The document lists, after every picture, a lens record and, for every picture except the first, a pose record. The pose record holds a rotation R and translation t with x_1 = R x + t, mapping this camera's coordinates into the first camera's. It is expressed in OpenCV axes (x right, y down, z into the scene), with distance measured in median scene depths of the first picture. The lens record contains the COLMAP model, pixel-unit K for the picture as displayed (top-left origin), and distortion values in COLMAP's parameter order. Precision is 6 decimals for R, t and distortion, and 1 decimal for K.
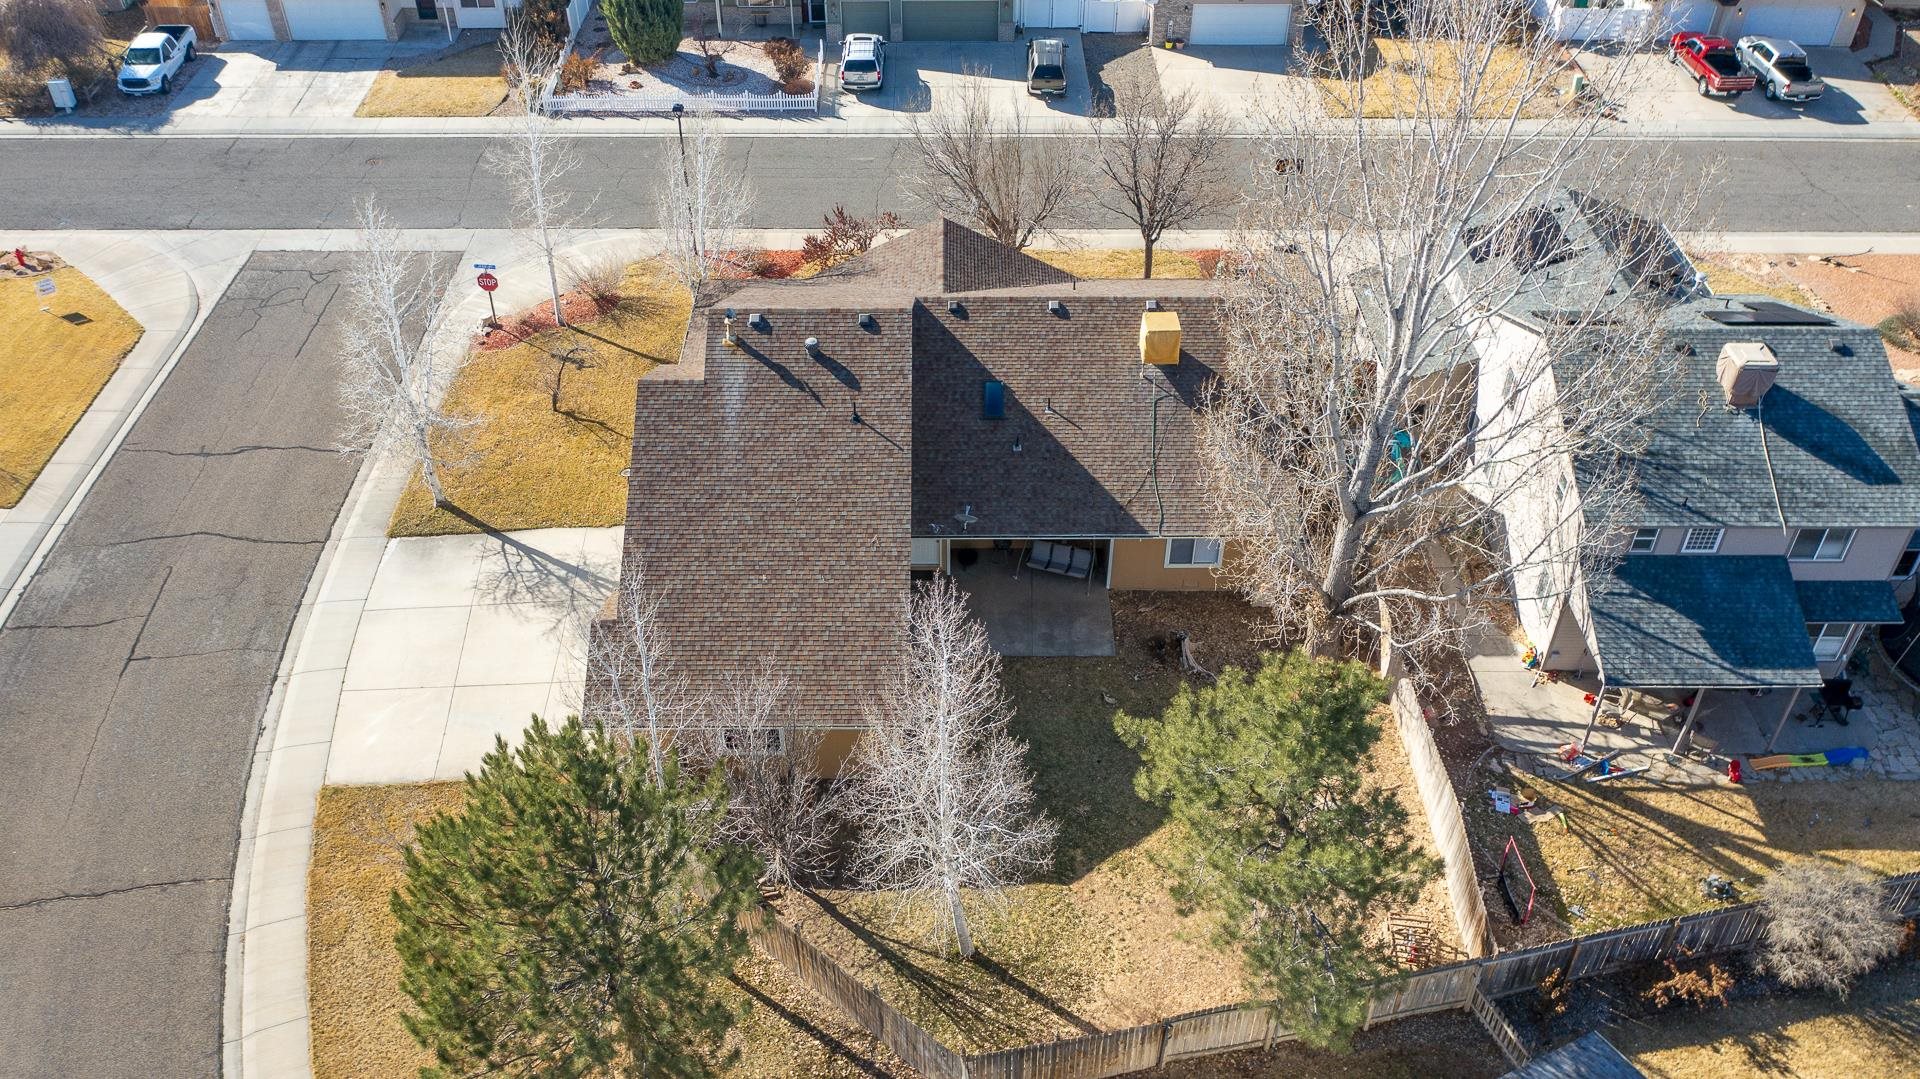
lens RADIAL K [[1537.2, 0, 944.0], [0, 1537.2, 554.6], [0, 0, 1]] dist [-0.026905, 0.017340]
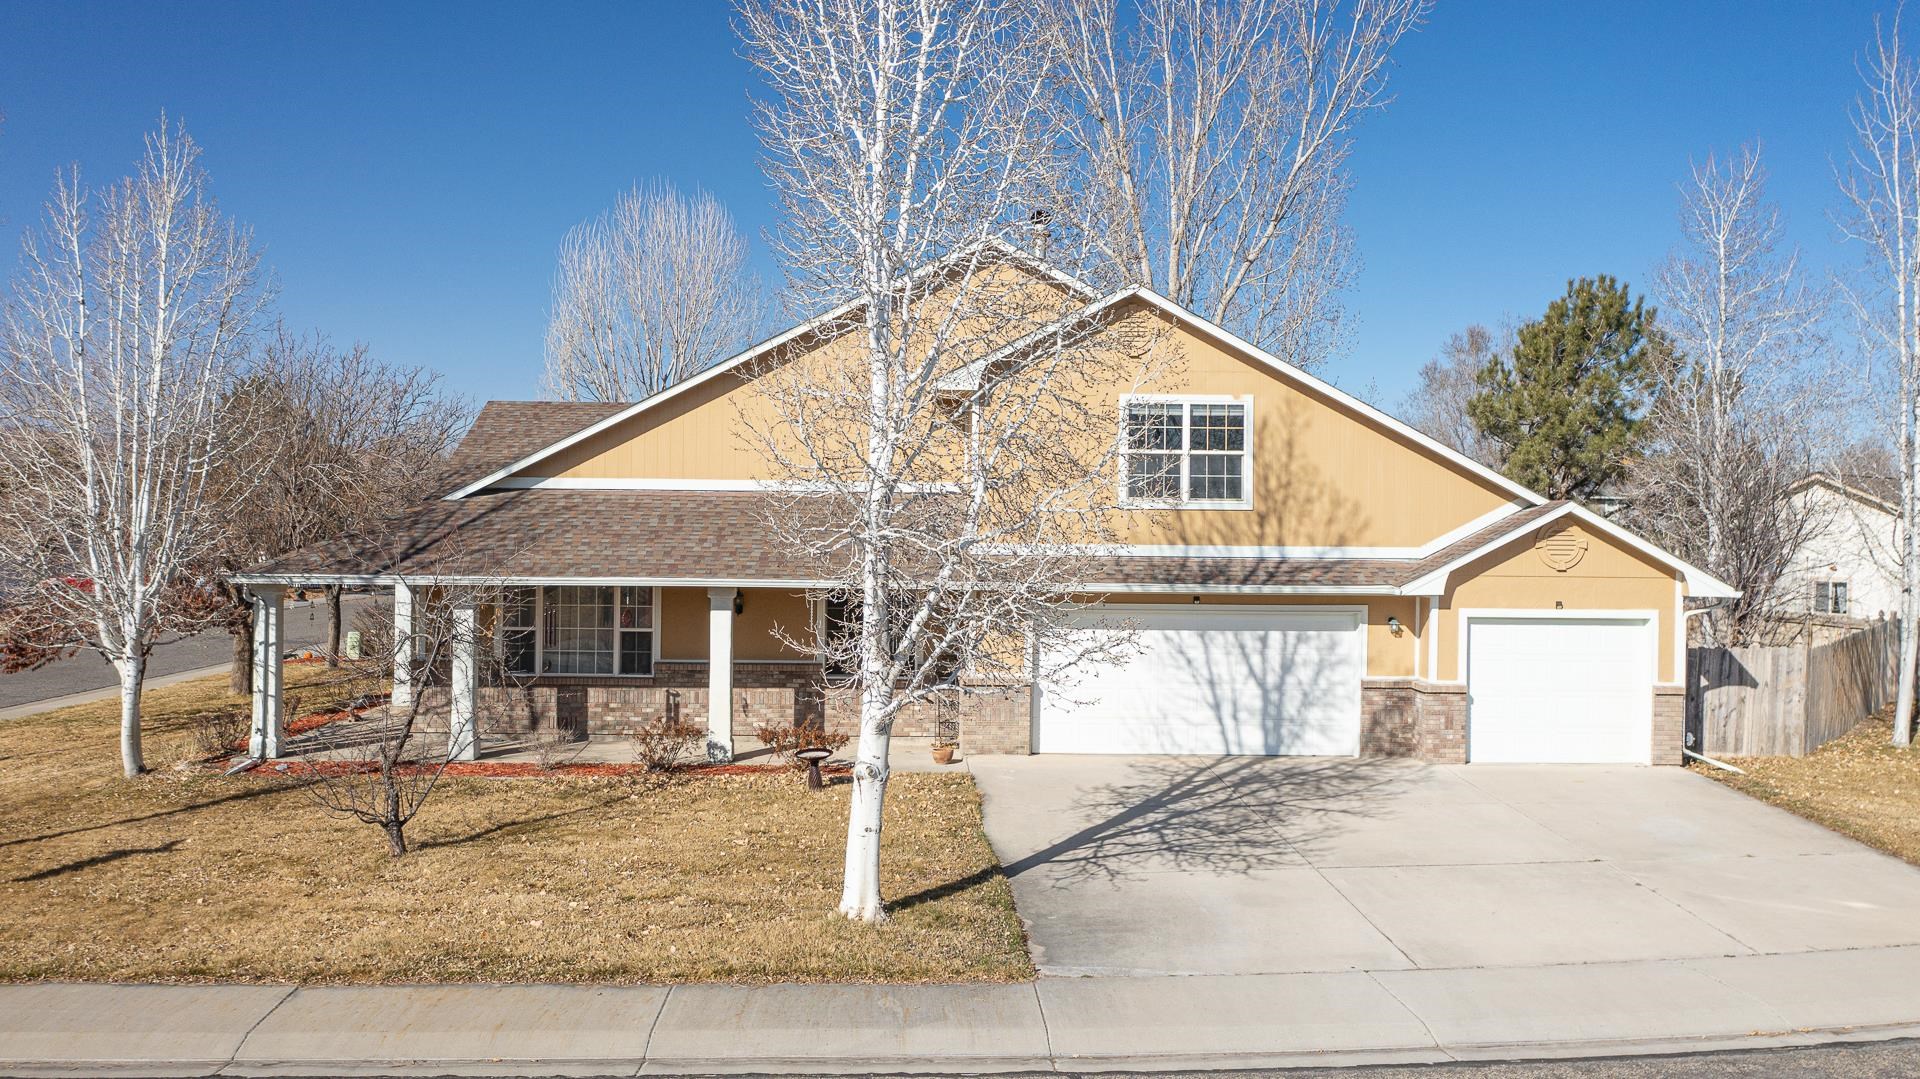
lens RADIAL K [[1537.2, 0, 949.5], [0, 1537.2, 537.5], [0, 0, 1]] dist [-0.026905, 0.017340]
pose [[-0.046865, -0.005784, 0.998884, -0.666018], [0.637569, 0.769626, 0.034370, -0.096223], [-0.768966, 0.638469, -0.032381, 1.017127]]
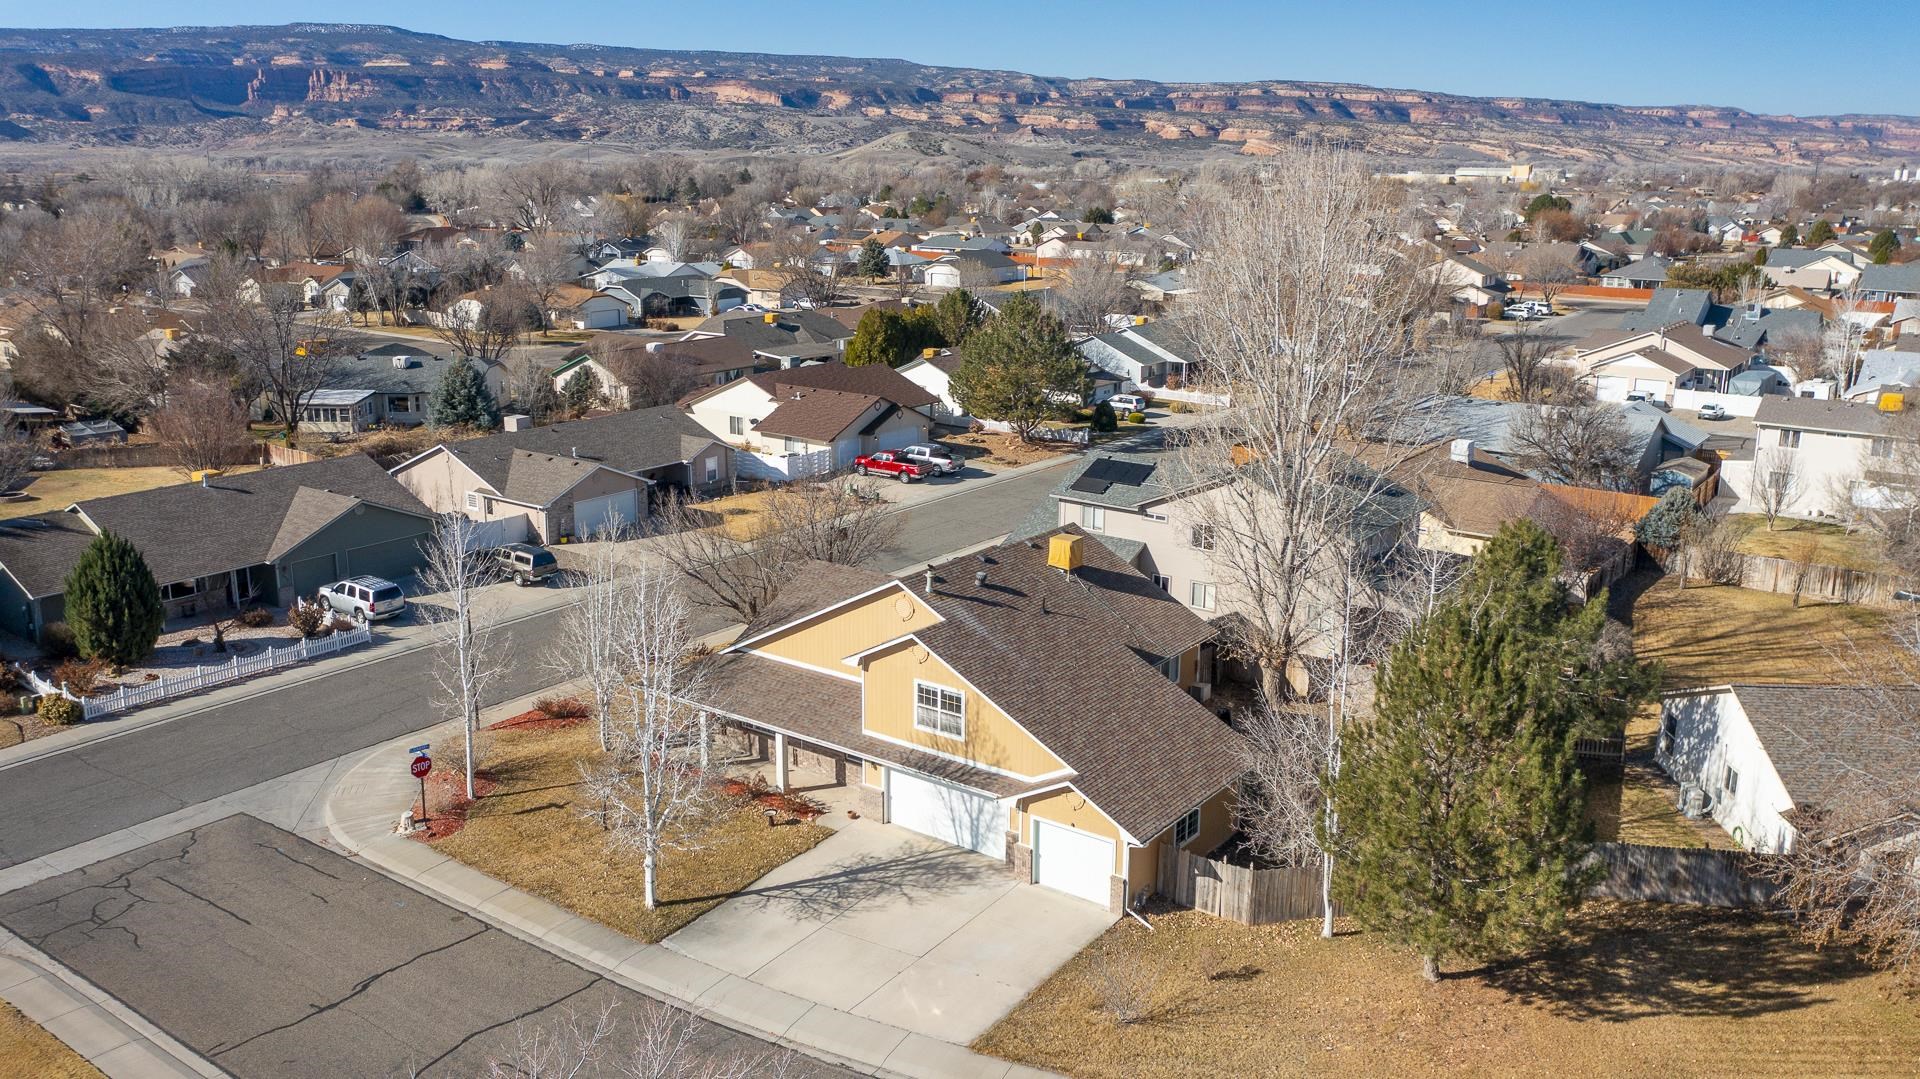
lens RADIAL K [[1537.2, 0, 943.5], [0, 1537.2, 534.6], [0, 0, 1]] dist [-0.026905, 0.017340]
pose [[0.596540, -0.189675, 0.779848, -0.969680], [0.516364, 0.834568, -0.192005, 0.051900], [-0.614418, 0.517224, 0.595794, 0.234470]]
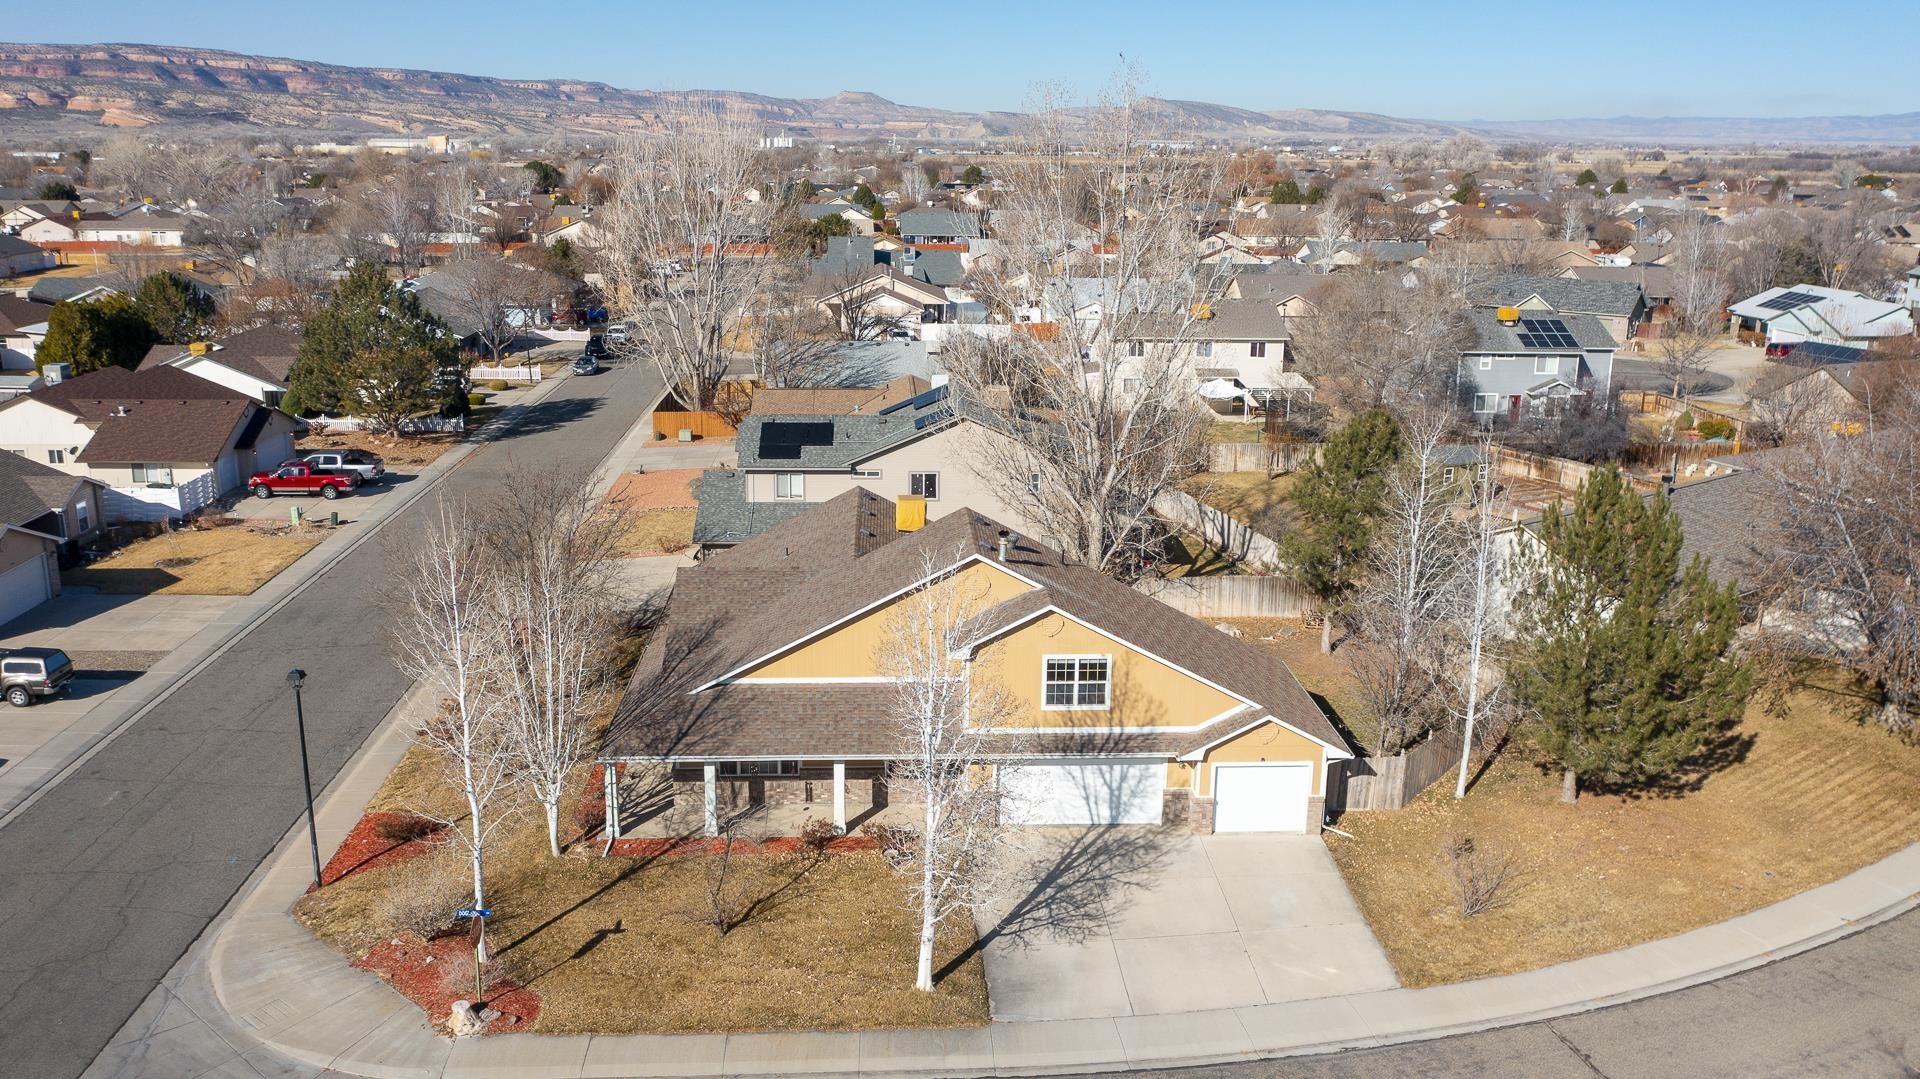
lens RADIAL K [[1537.2, 0, 945.8], [0, 1537.2, 553.8], [0, 0, 1]] dist [-0.026905, 0.017340]
pose [[-0.053401, -0.262464, 0.963463, -1.073965], [0.640088, 0.731555, 0.234766, -0.388074], [-0.766443, 0.629238, 0.128934, 0.813020]]
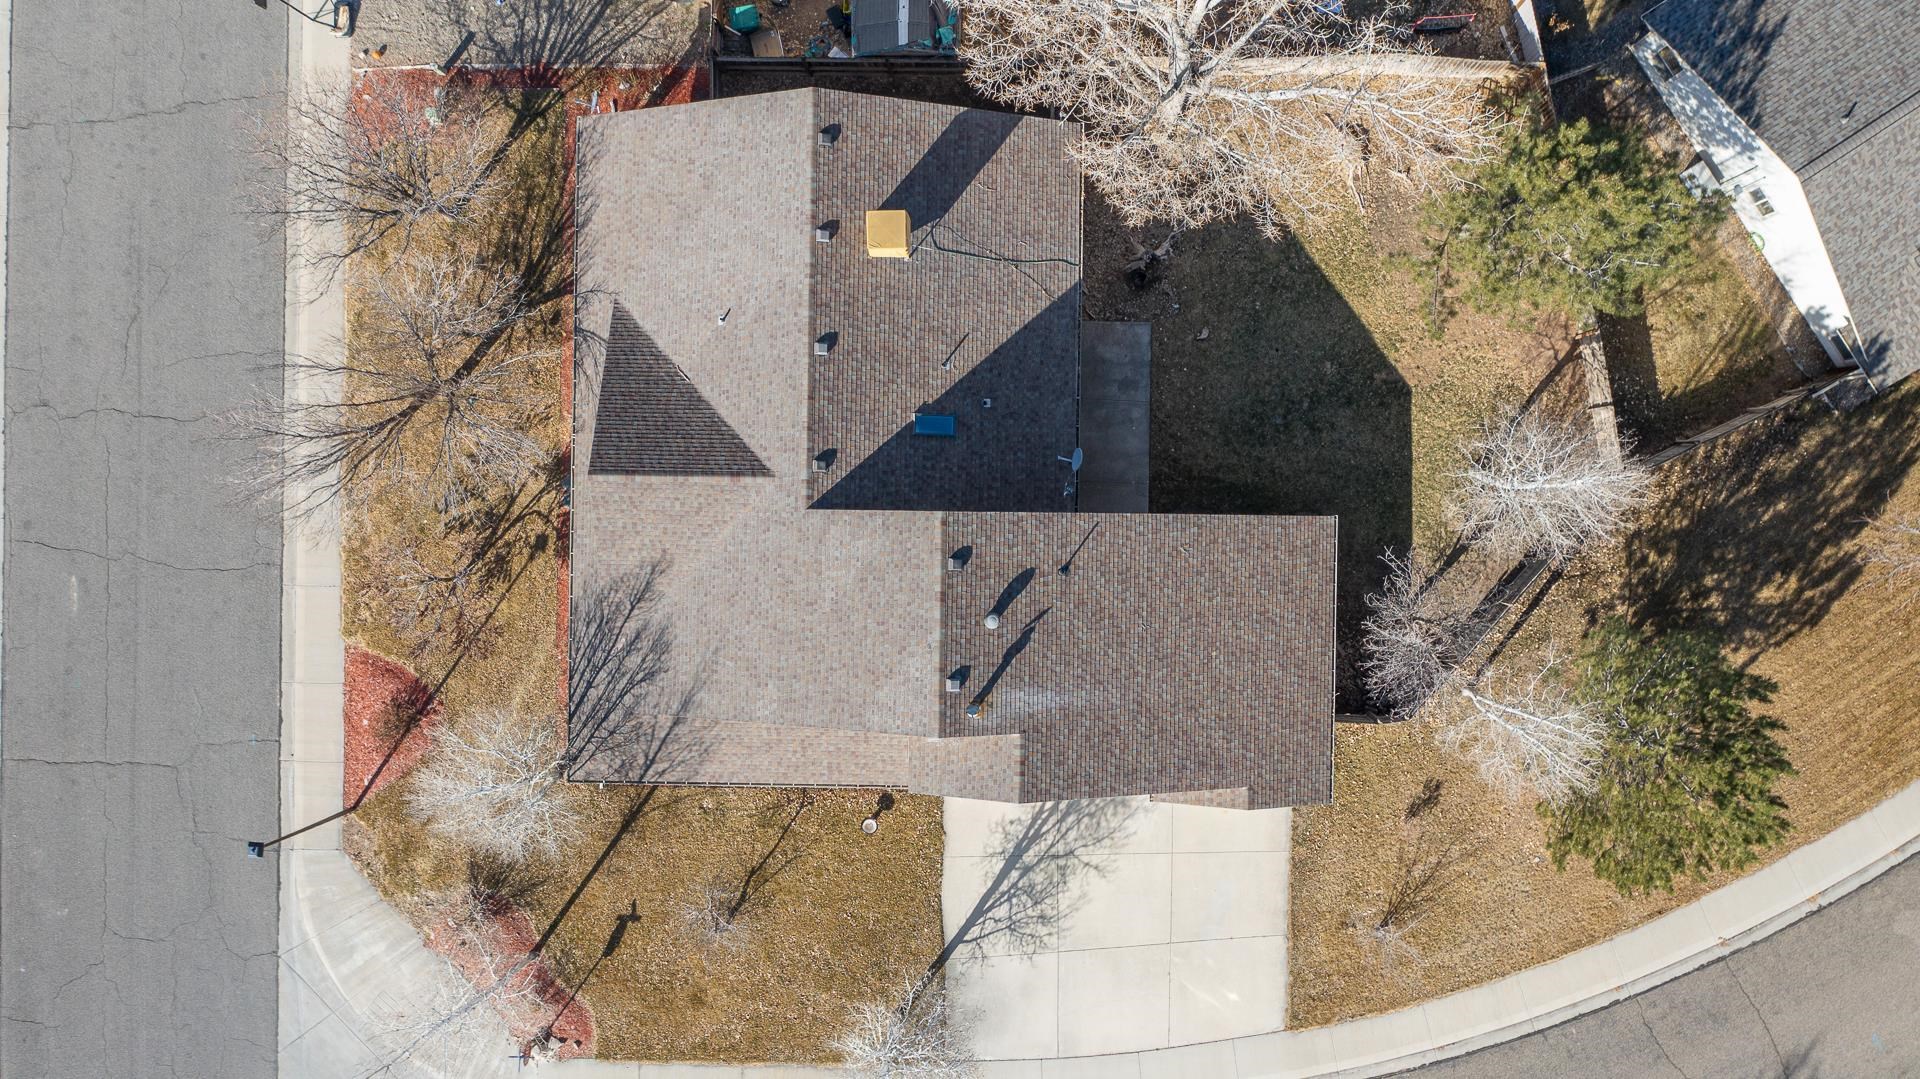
lens RADIAL K [[1537.2, 0, 987.4], [0, 1537.2, 566.5], [0, 0, 1]] dist [-0.026905, 0.017340]
pose [[0.005816, -0.999932, -0.010110, -0.041142], [0.654400, -0.003839, 0.756139, -0.756990], [-0.756126, -0.011014, 0.654333, 0.368791]]
